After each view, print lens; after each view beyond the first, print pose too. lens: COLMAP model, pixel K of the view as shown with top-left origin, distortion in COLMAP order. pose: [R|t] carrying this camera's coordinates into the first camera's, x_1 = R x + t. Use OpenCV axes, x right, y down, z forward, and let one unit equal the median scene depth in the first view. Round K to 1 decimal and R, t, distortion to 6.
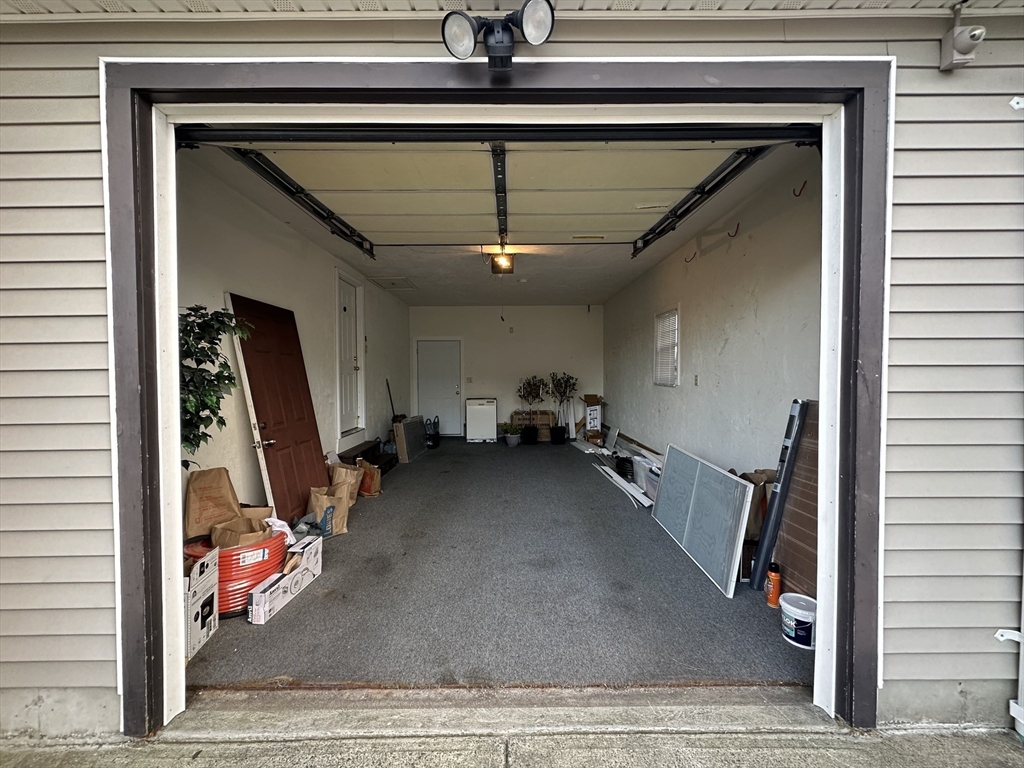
lens RADIAL K [[407.4, 0, 512.0], [0, 407.4, 384.0], [0, 0, 1]] dist [-0.001065, 0.000109]
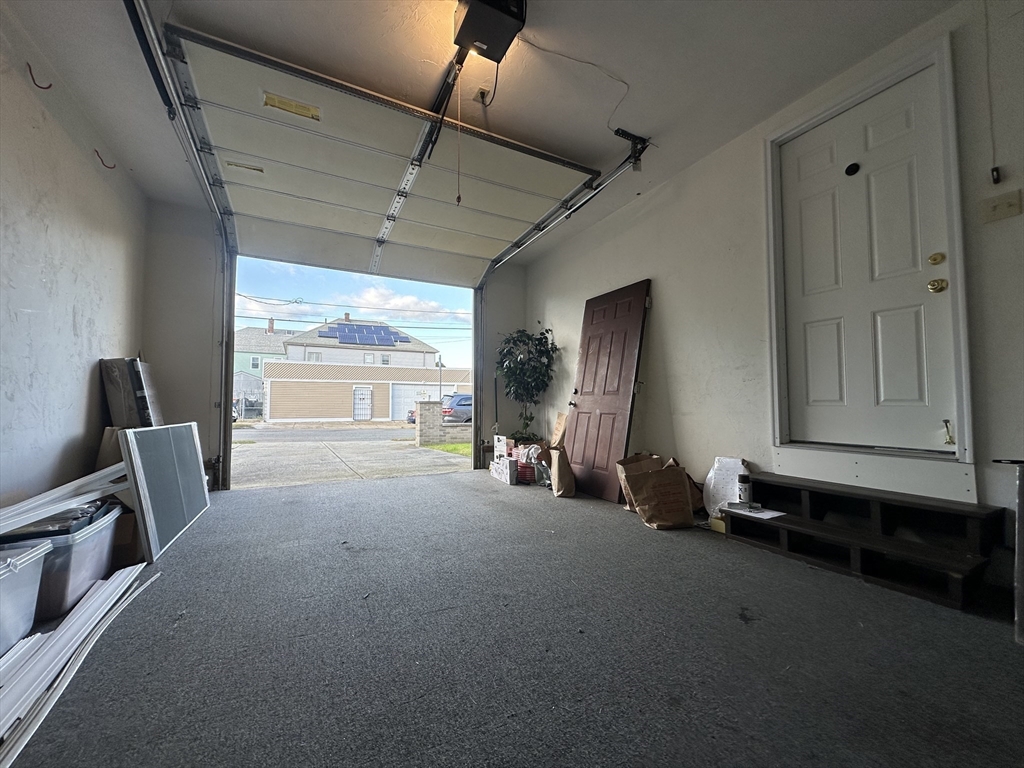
lens RADIAL K [[407.4, 0, 512.0], [0, 407.4, 384.0], [0, 0, 1]] dist [-0.001065, 0.000109]
pose [[-0.885580, -0.017704, -0.464150, 0.094790], [-0.008842, 0.999735, -0.021262, 0.048802], [0.464403, -0.014725, -0.885501, 0.953498]]
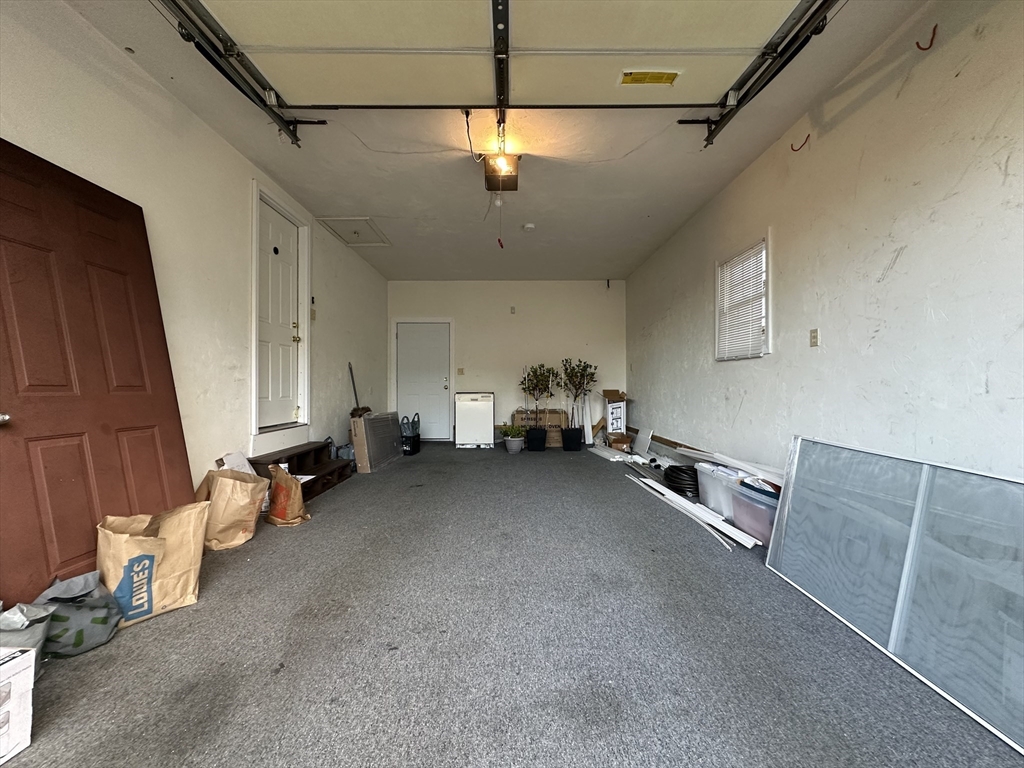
lens RADIAL K [[407.4, 0, 512.0], [0, 407.4, 384.0], [0, 0, 1]] dist [-0.001065, 0.000109]
pose [[0.999992, 0.003946, -0.000331, -0.003013], [-0.003955, 0.999440, -0.033234, 0.052233], [0.000200, 0.033235, 0.999448, 0.241643]]
